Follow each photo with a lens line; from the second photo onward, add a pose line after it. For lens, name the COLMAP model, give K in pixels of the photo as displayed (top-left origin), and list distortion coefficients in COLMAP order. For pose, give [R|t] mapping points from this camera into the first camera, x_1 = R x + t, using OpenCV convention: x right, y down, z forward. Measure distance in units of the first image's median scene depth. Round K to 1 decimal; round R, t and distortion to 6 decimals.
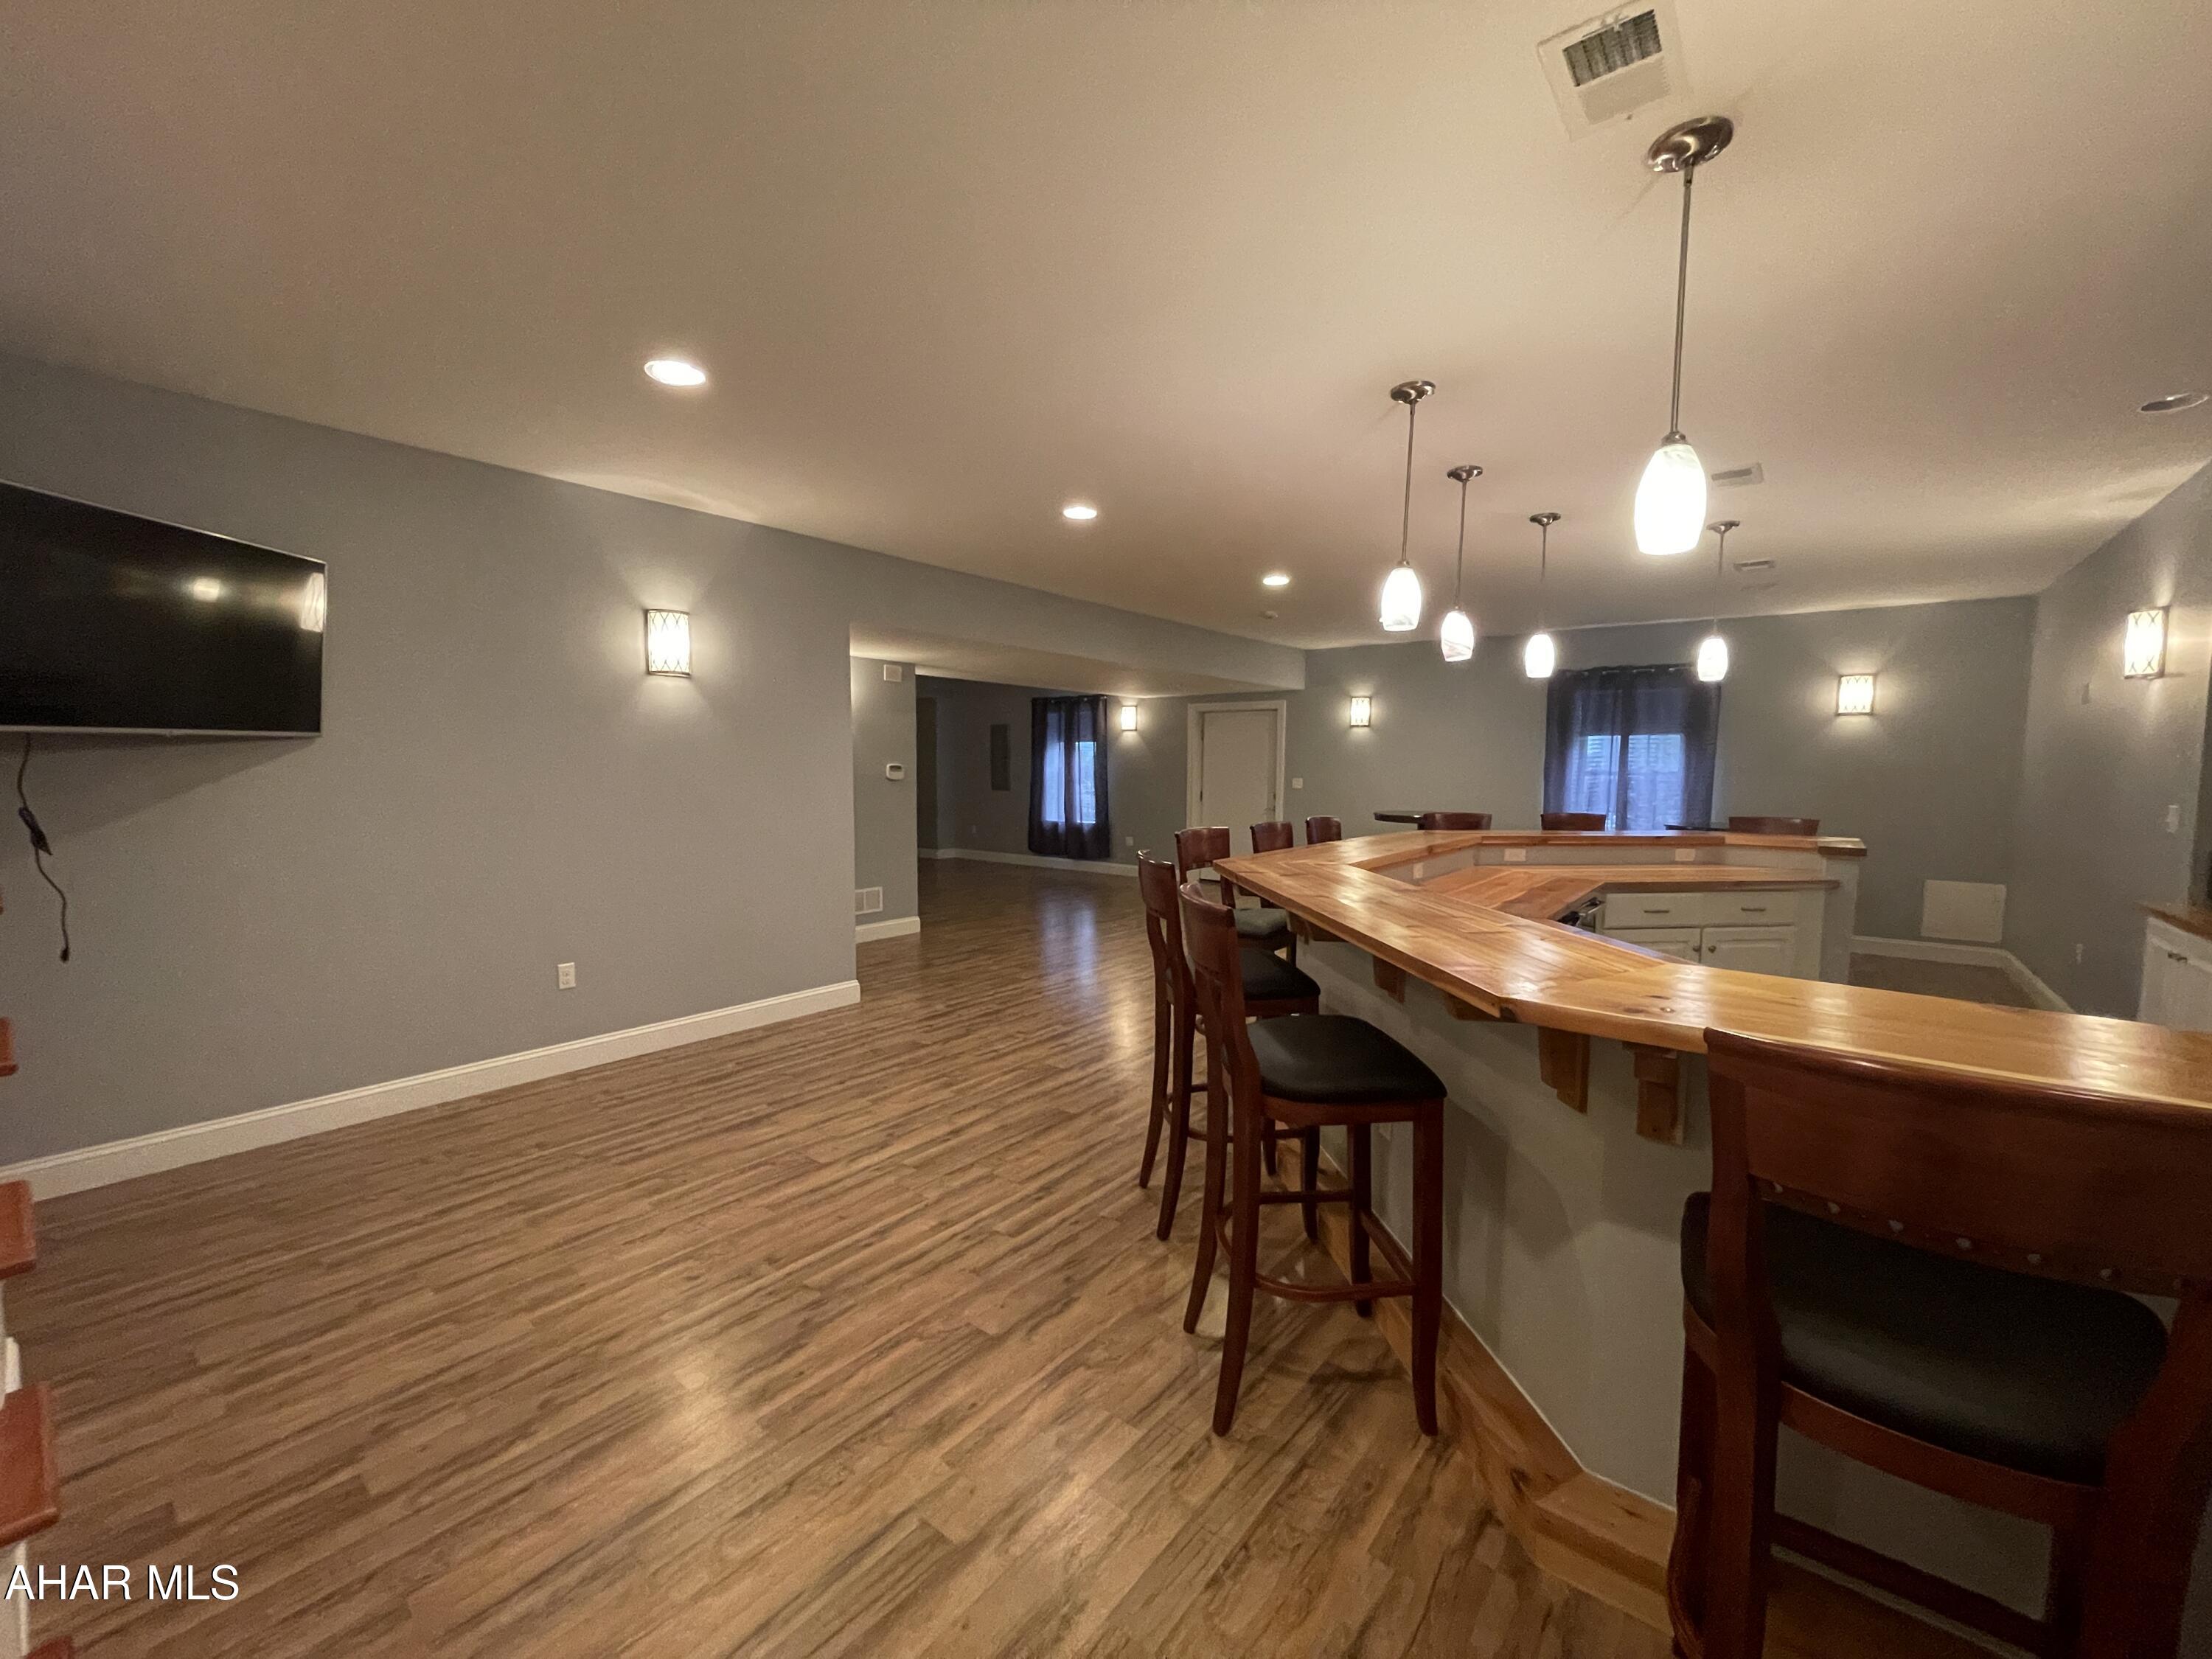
lens RADIAL K [[891.8, 0, 1109.7], [0, 891.8, 824.1], [0, 0, 1]] dist [-0.003324, -0.000055]
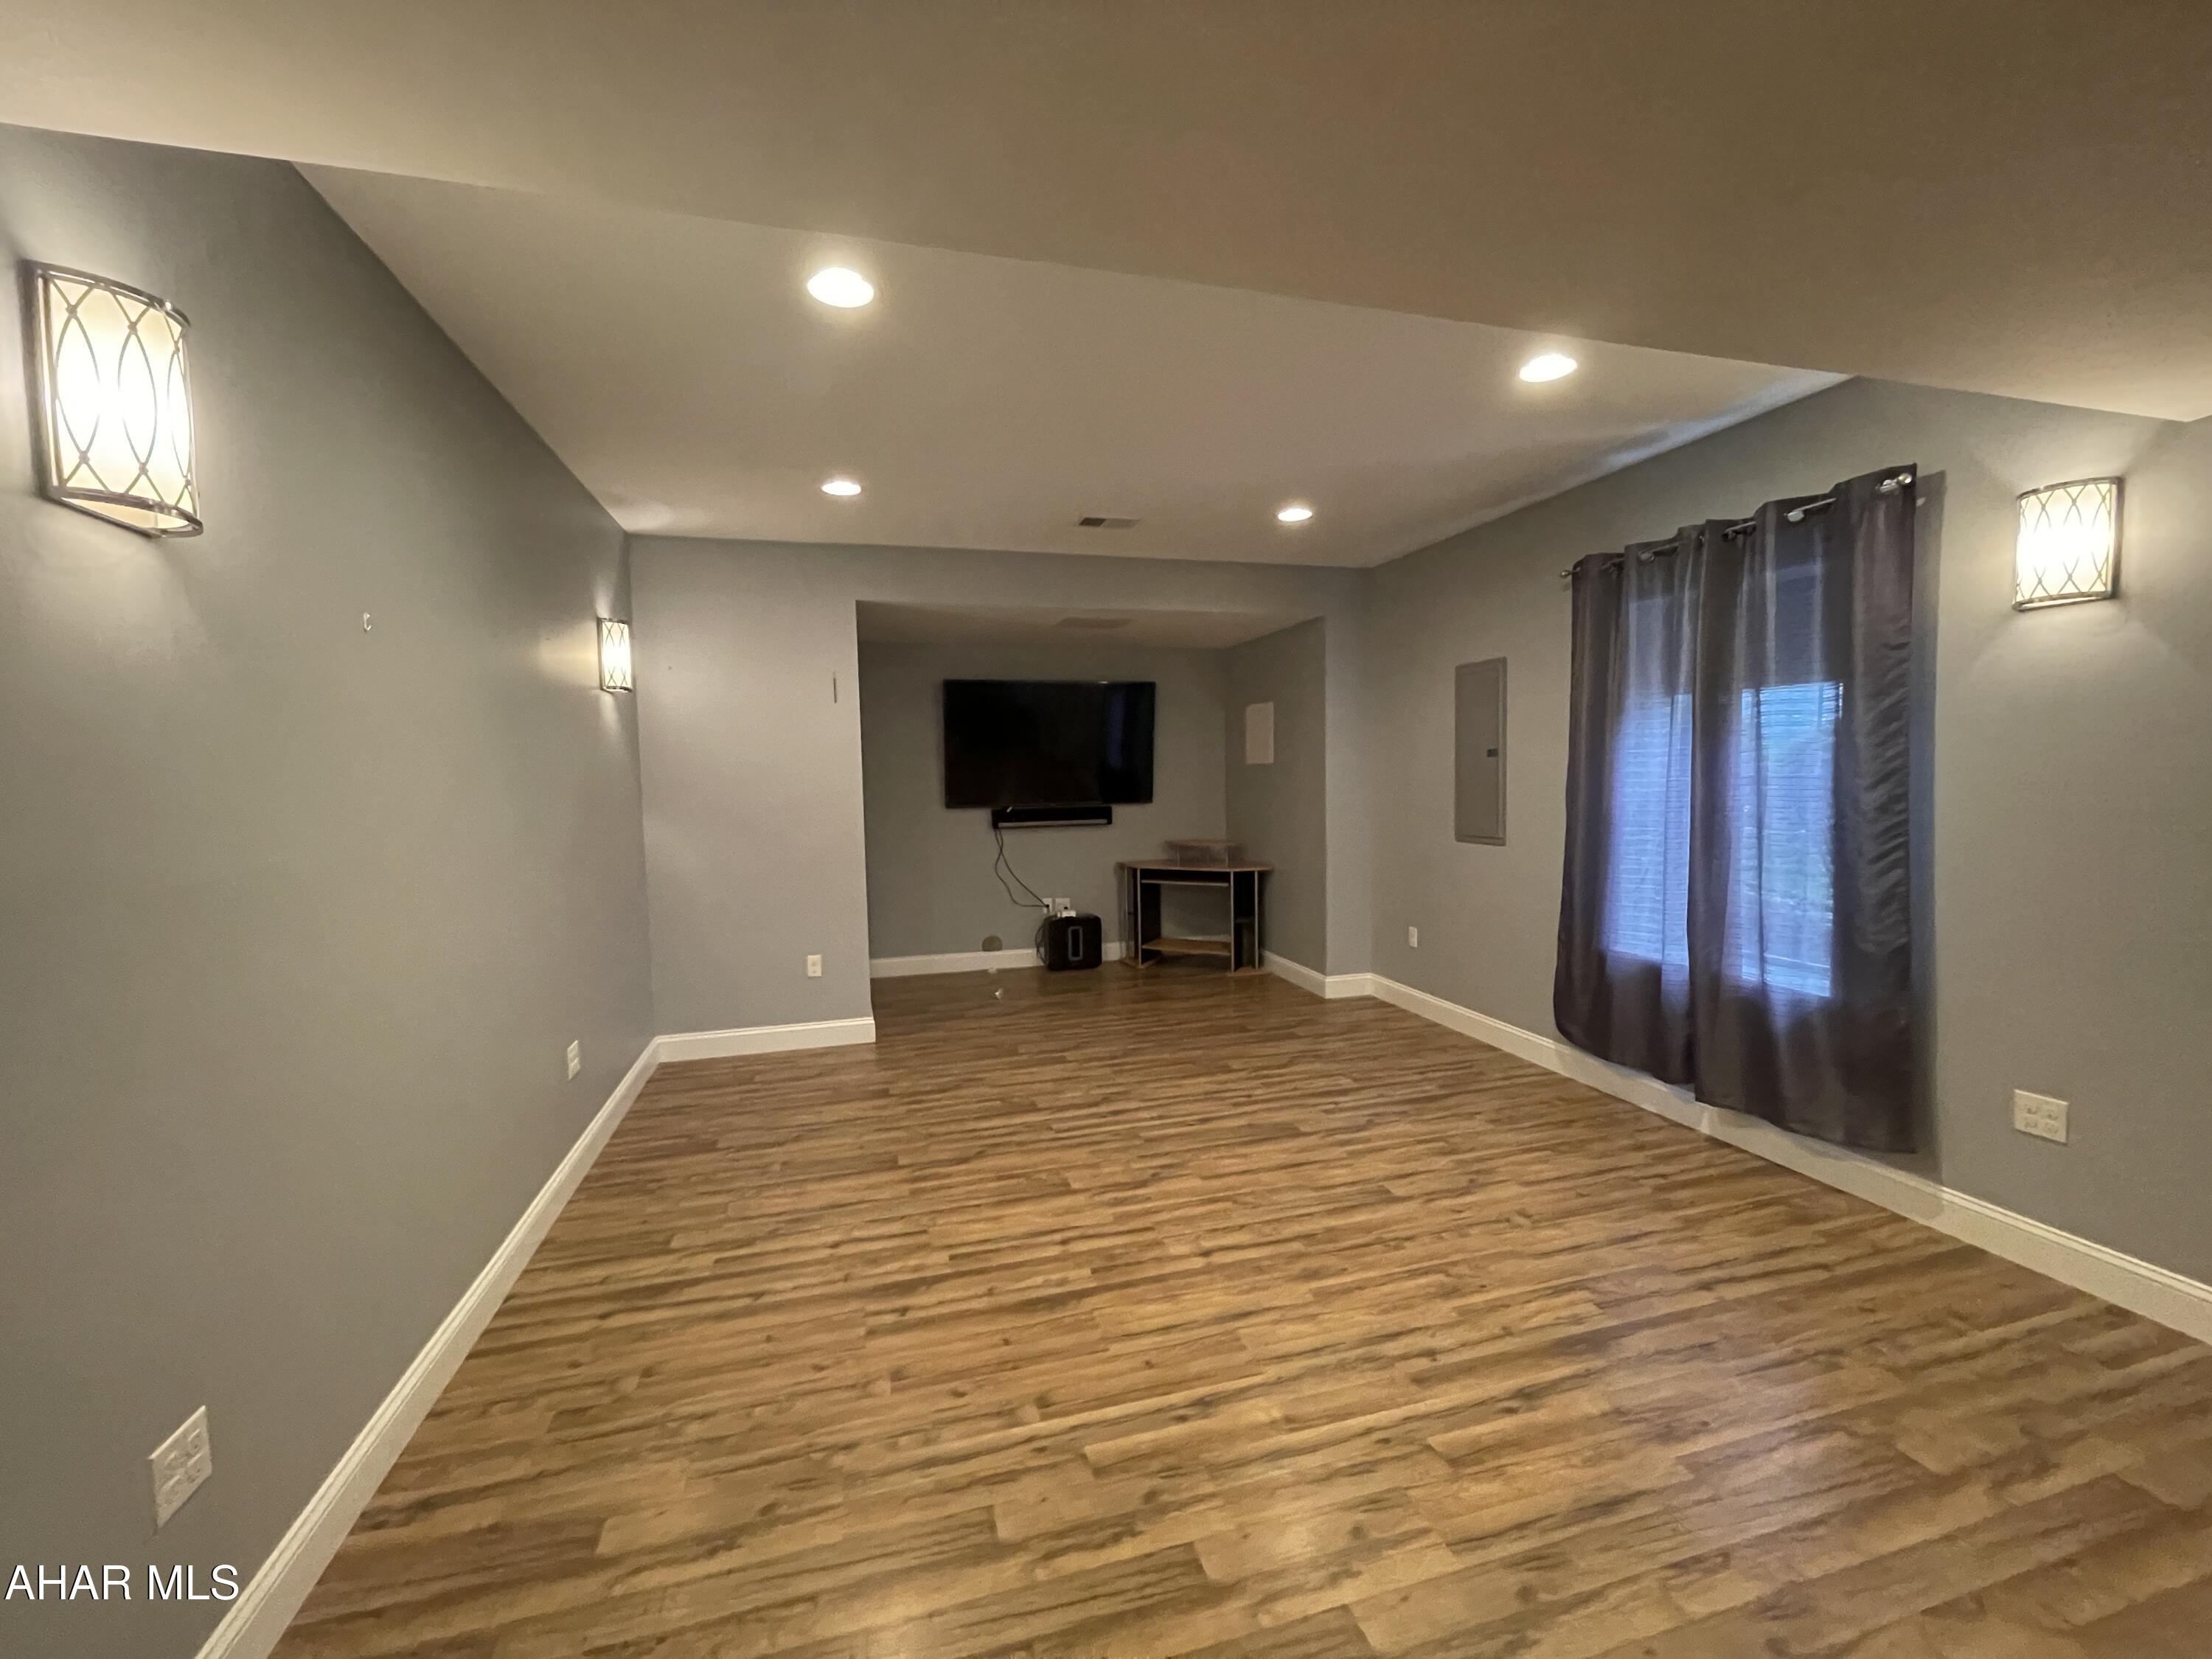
lens RADIAL K [[891.8, 0, 1105.0], [0, 891.8, 813.9], [0, 0, 1]] dist [-0.003324, -0.000055]
pose [[0.812627, 0.008783, -0.582717, -0.036621], [-0.012498, 0.999919, -0.002357, -0.049225], [0.582649, 0.009198, 0.812672, 0.653638]]
